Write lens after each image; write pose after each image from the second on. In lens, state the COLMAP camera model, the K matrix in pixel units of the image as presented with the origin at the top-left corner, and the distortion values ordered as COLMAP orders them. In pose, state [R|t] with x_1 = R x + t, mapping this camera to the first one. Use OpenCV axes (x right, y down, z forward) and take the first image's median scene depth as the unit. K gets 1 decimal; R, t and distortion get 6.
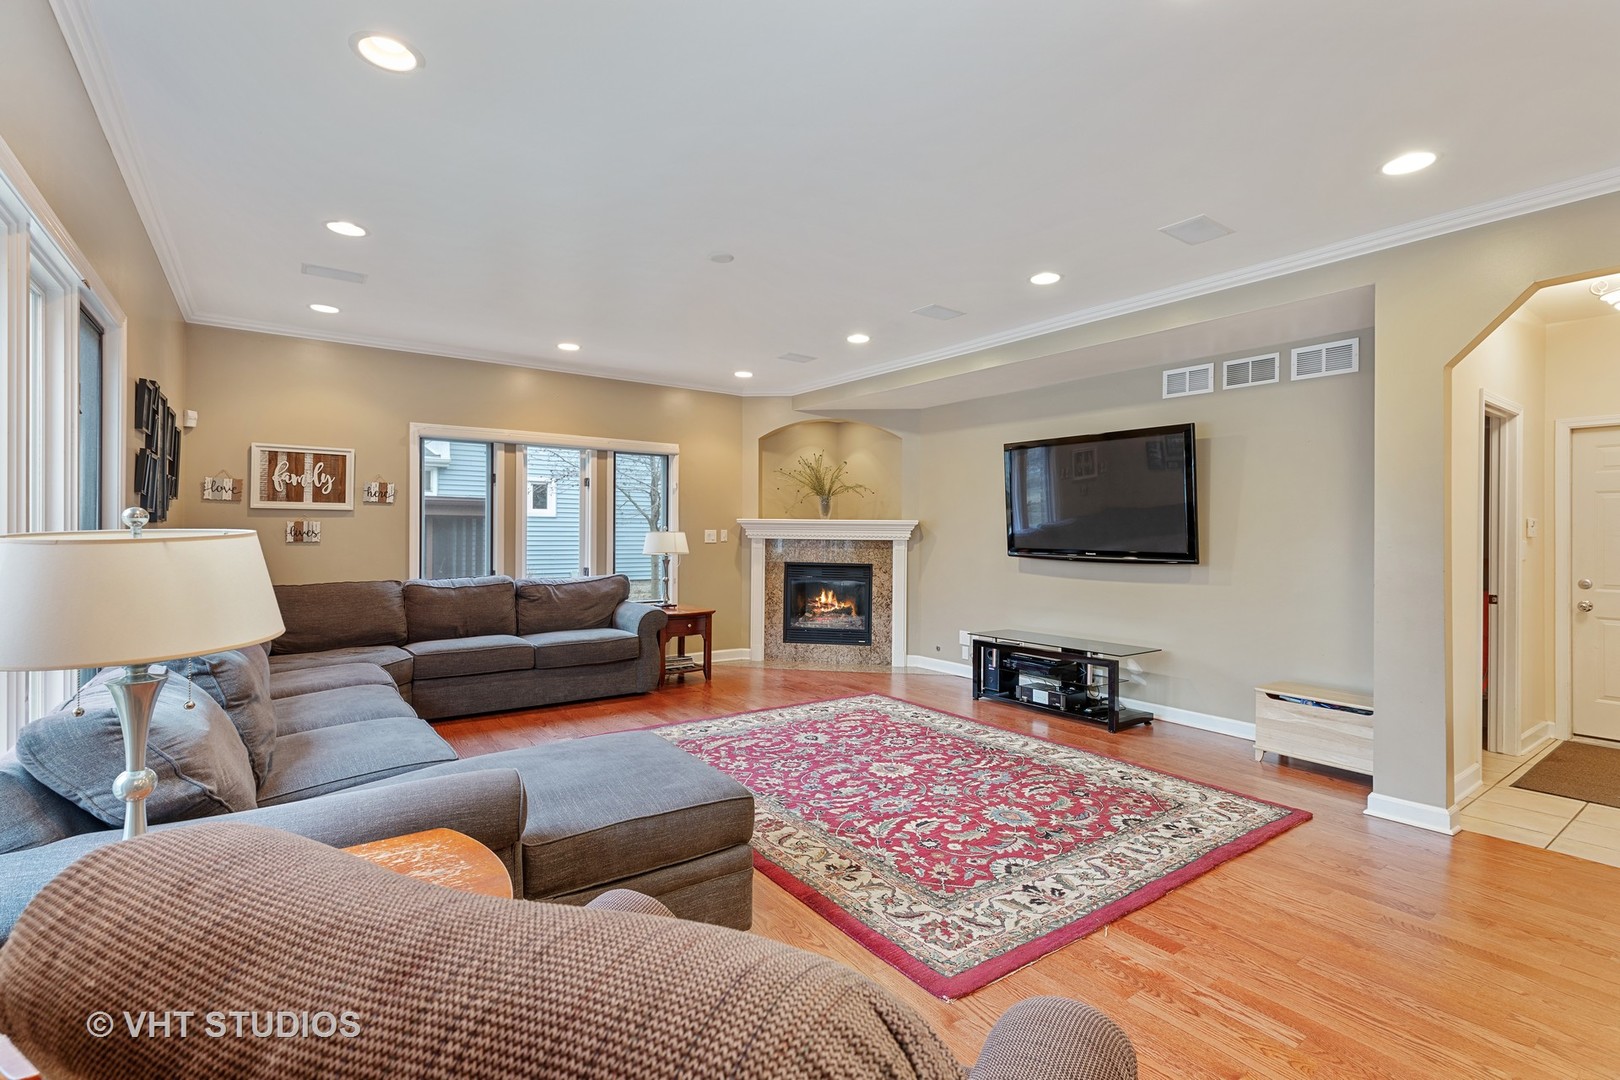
lens RADIAL K [[736.1, 0, 812.8], [0, 736.1, 531.0], [0, 0, 1]] dist [0.001764, 0.000046]
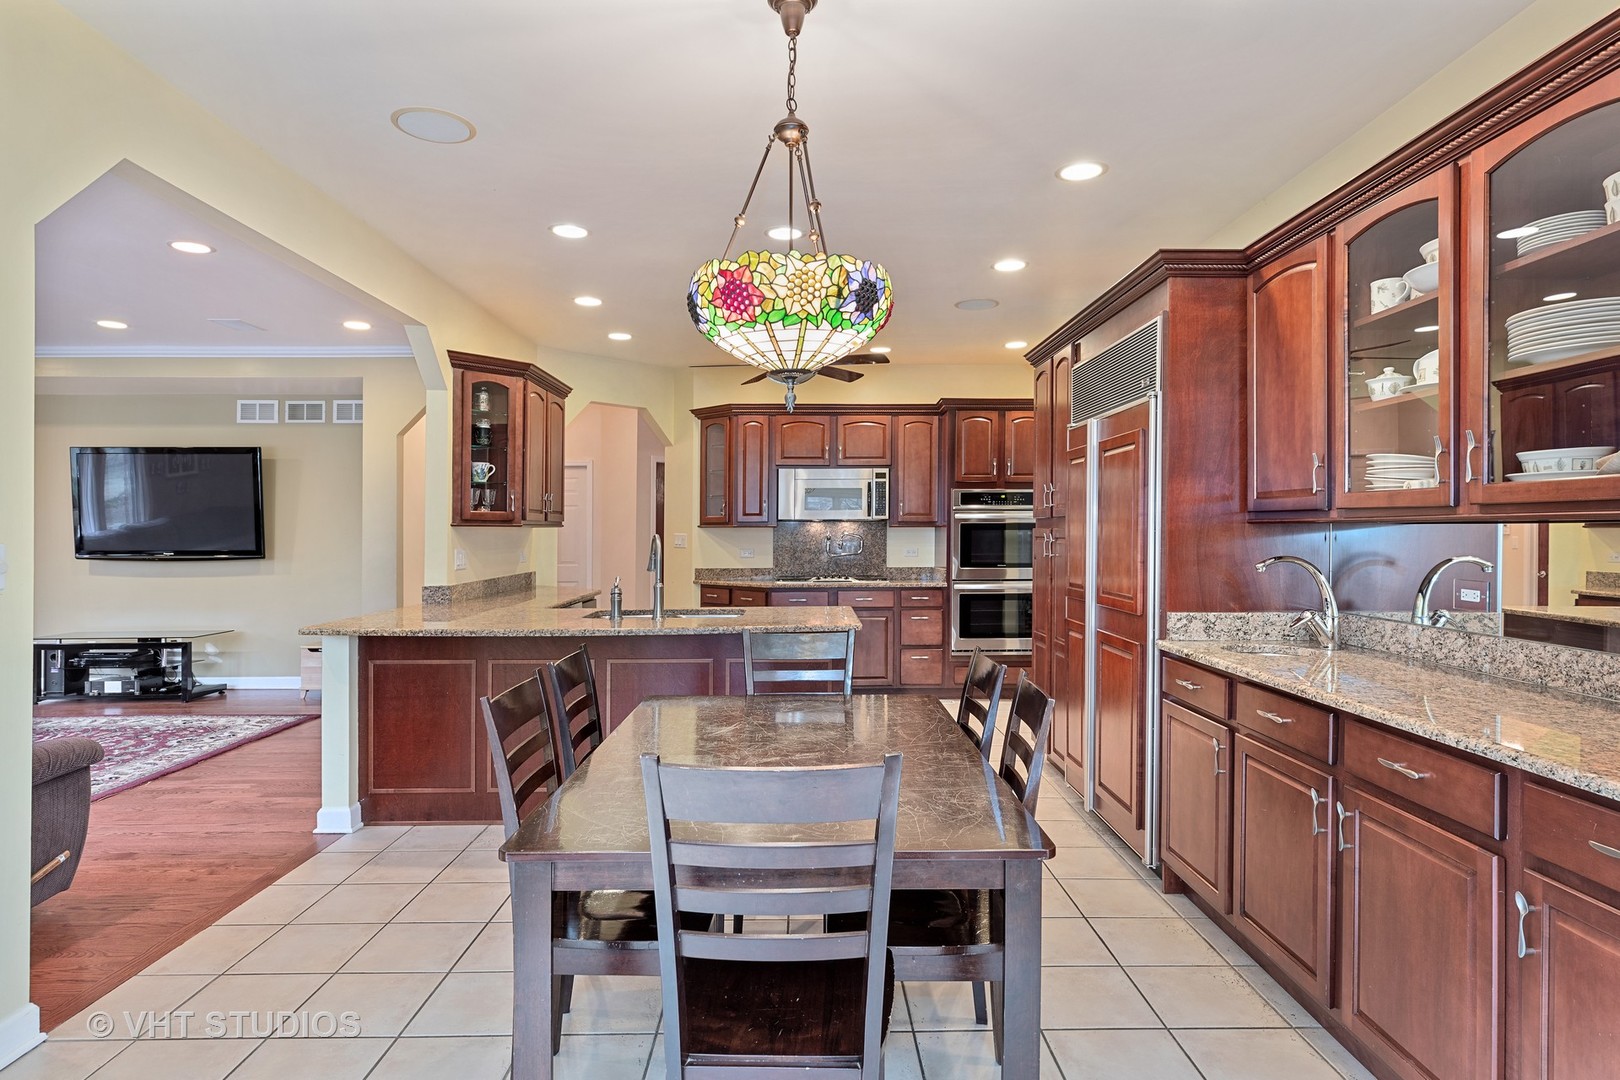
lens RADIAL K [[891.2, 0, 813.7], [0, 891.2, 519.4], [0, 0, 1]] dist [0.002072, -0.000524]
pose [[0.584408, 0.003962, 0.811451, -0.156984], [0.005886, 0.999941, -0.009121, -0.002442], [-0.811439, 0.010107, 0.584350, -0.617044]]
